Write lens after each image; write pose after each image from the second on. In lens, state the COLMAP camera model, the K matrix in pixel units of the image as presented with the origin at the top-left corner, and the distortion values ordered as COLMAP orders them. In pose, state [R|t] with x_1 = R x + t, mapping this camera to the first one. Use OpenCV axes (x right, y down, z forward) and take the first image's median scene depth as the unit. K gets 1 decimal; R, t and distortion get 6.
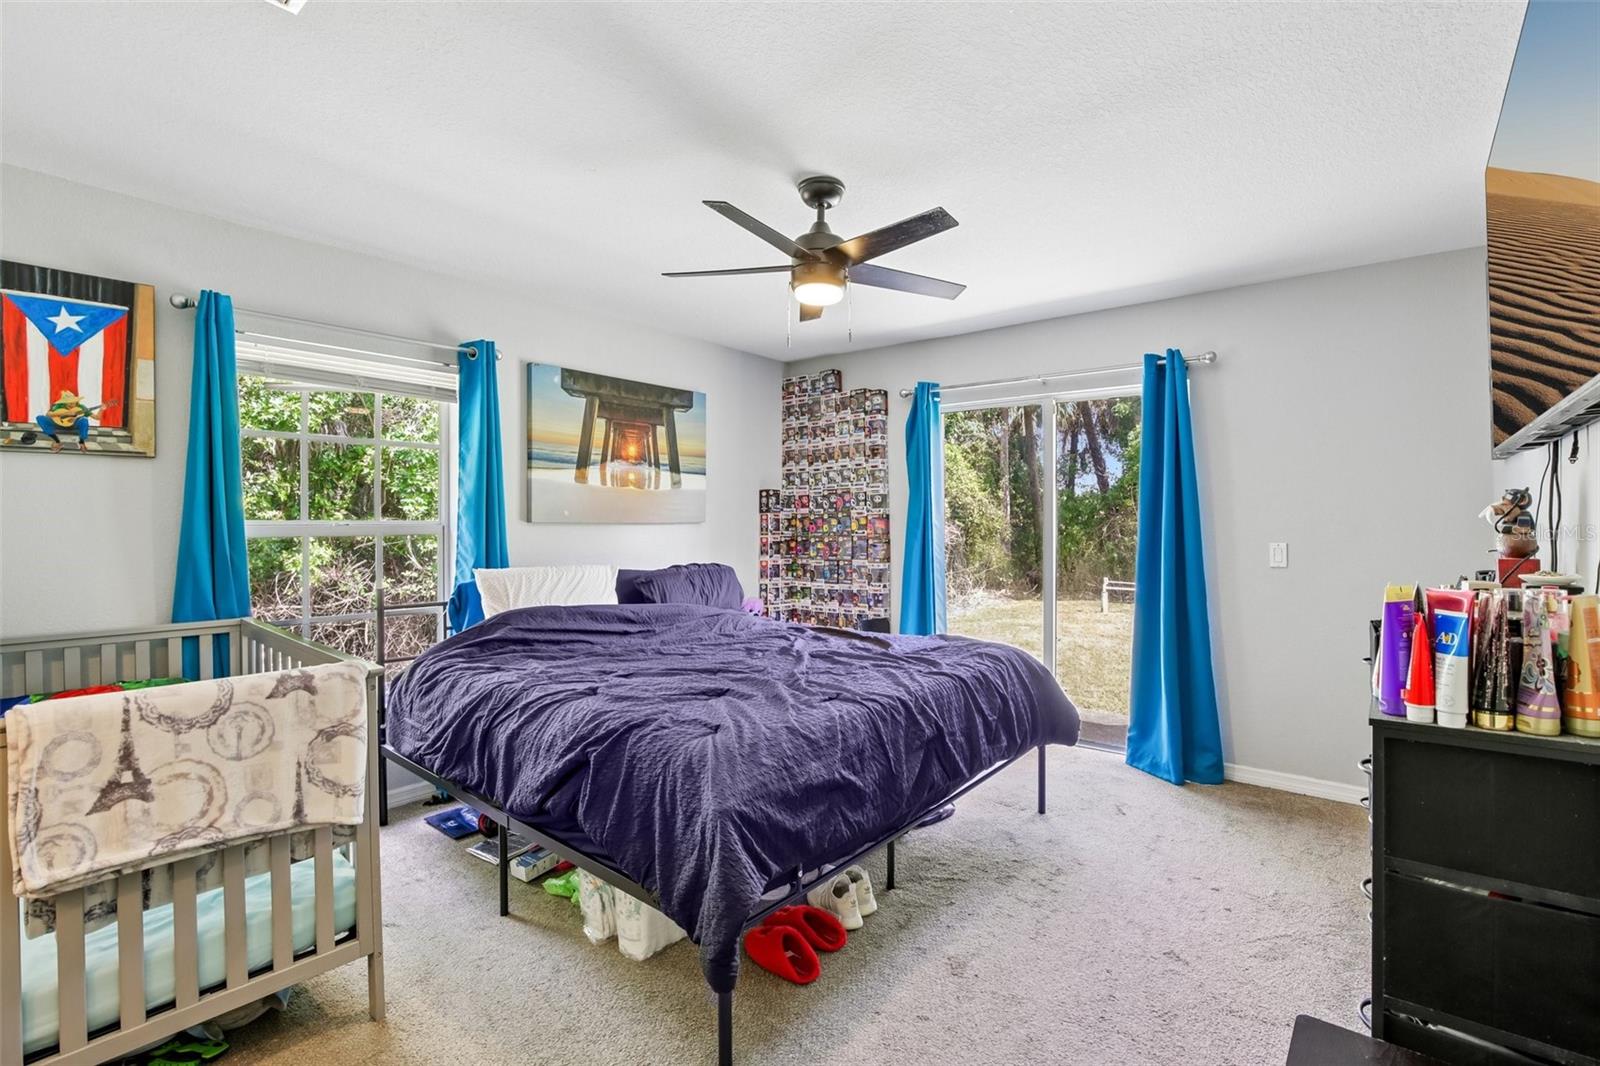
lens RADIAL K [[732.9, 0, 800.0], [0, 732.9, 527.1], [0, 0, 1]] dist [-0.025951, 0.001202]
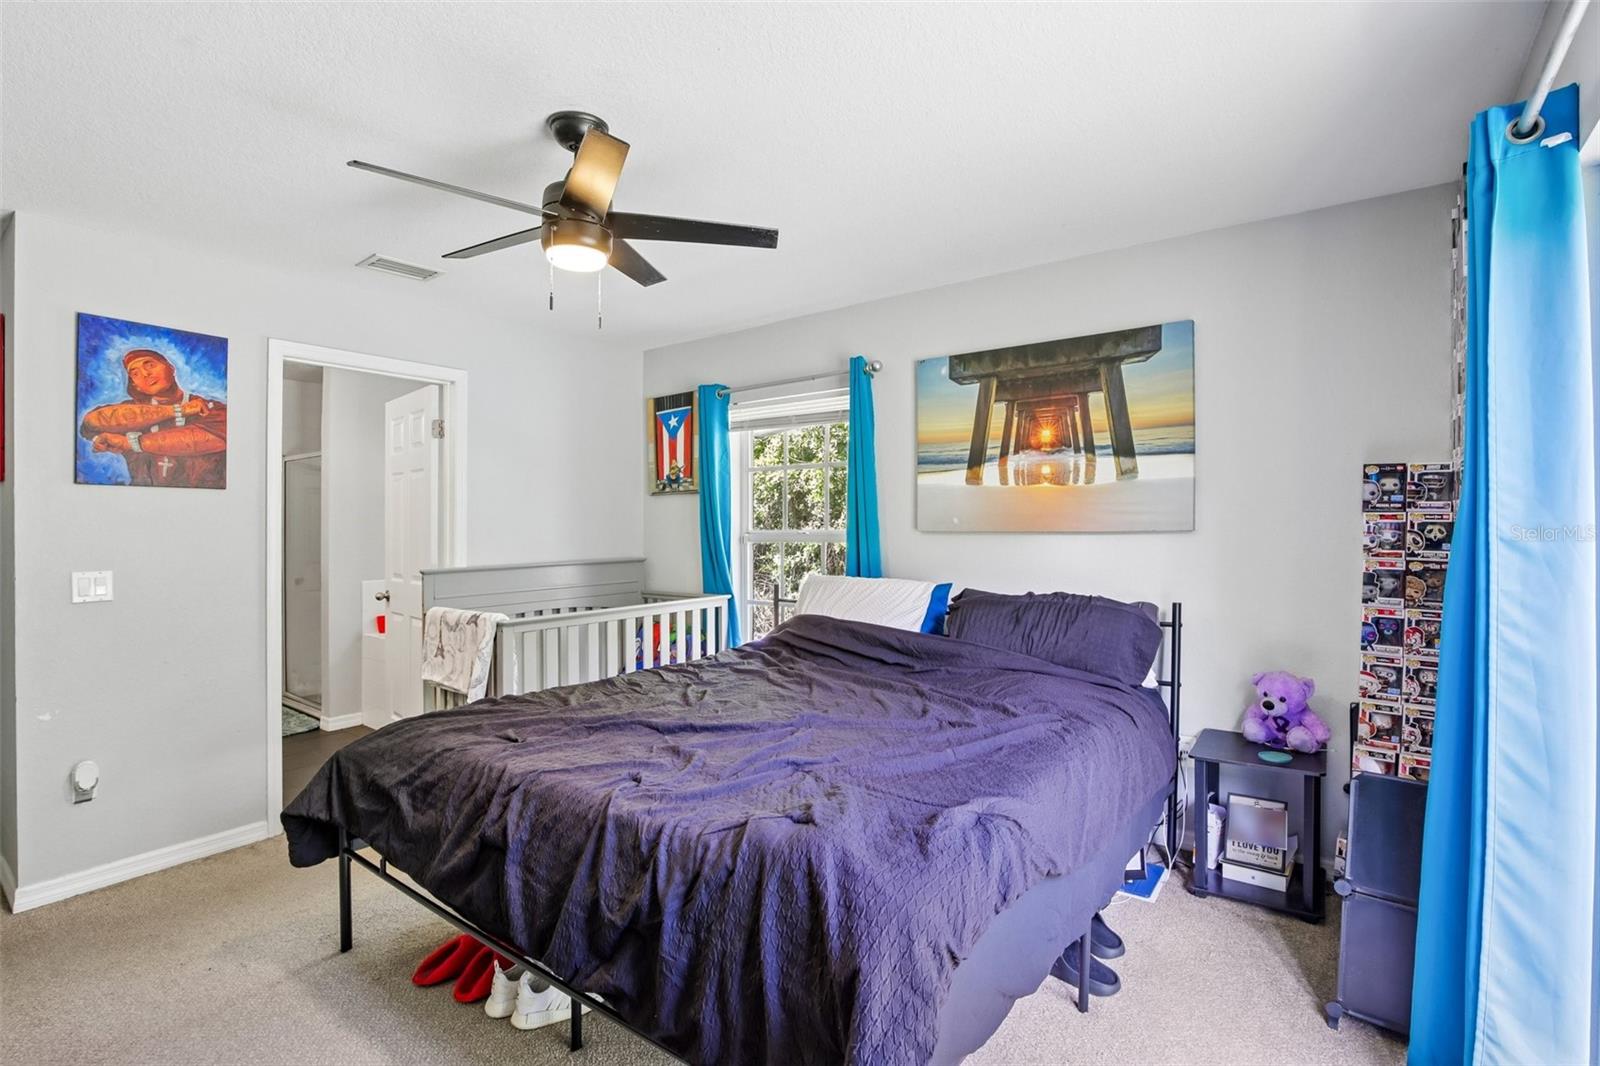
lens RADIAL K [[732.9, 0, 801.4], [0, 732.9, 534.5], [0, 0, 1]] dist [-0.025951, 0.001202]
pose [[0.058117, 0.005891, -0.998292, 0.522078], [-0.003304, 0.999978, 0.005708, -0.006815], [0.998304, 0.002966, 0.058135, 0.735777]]
